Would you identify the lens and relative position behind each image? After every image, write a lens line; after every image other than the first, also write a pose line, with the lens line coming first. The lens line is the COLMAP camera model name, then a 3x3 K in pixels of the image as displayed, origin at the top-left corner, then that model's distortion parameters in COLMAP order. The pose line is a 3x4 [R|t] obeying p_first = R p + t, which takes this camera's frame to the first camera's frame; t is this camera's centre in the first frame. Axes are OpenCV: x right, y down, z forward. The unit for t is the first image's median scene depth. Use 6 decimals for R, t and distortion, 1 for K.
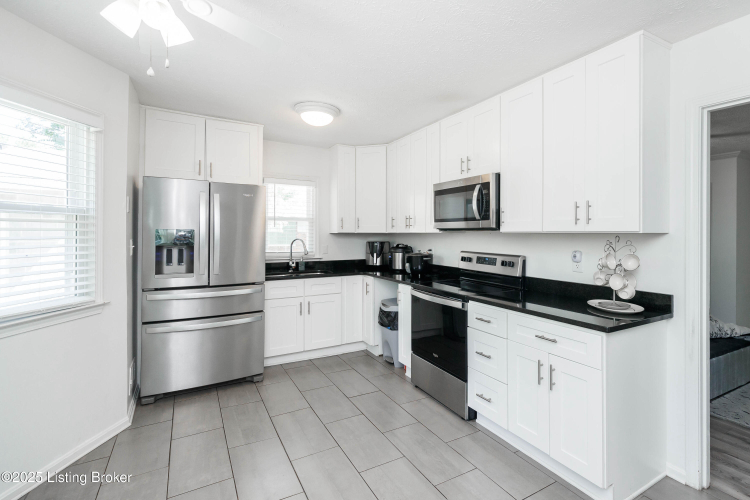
lens RADIAL K [[354.7, 0, 425.4], [0, 354.7, 234.2], [0, 0, 1]] dist [0.004273, -0.000079]
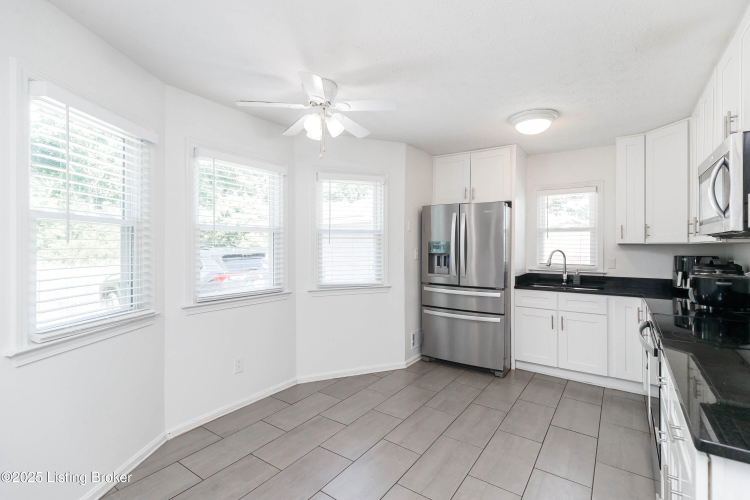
lens RADIAL K [[354.7, 0, 381.0], [0, 354.7, 244.7], [0, 0, 1]] dist [0.004273, -0.000079]
pose [[0.386050, -0.001836, -0.922476, 0.402261], [-0.002451, 0.999992, -0.003016, 0.002529], [0.922475, 0.003425, 0.386042, 0.215115]]
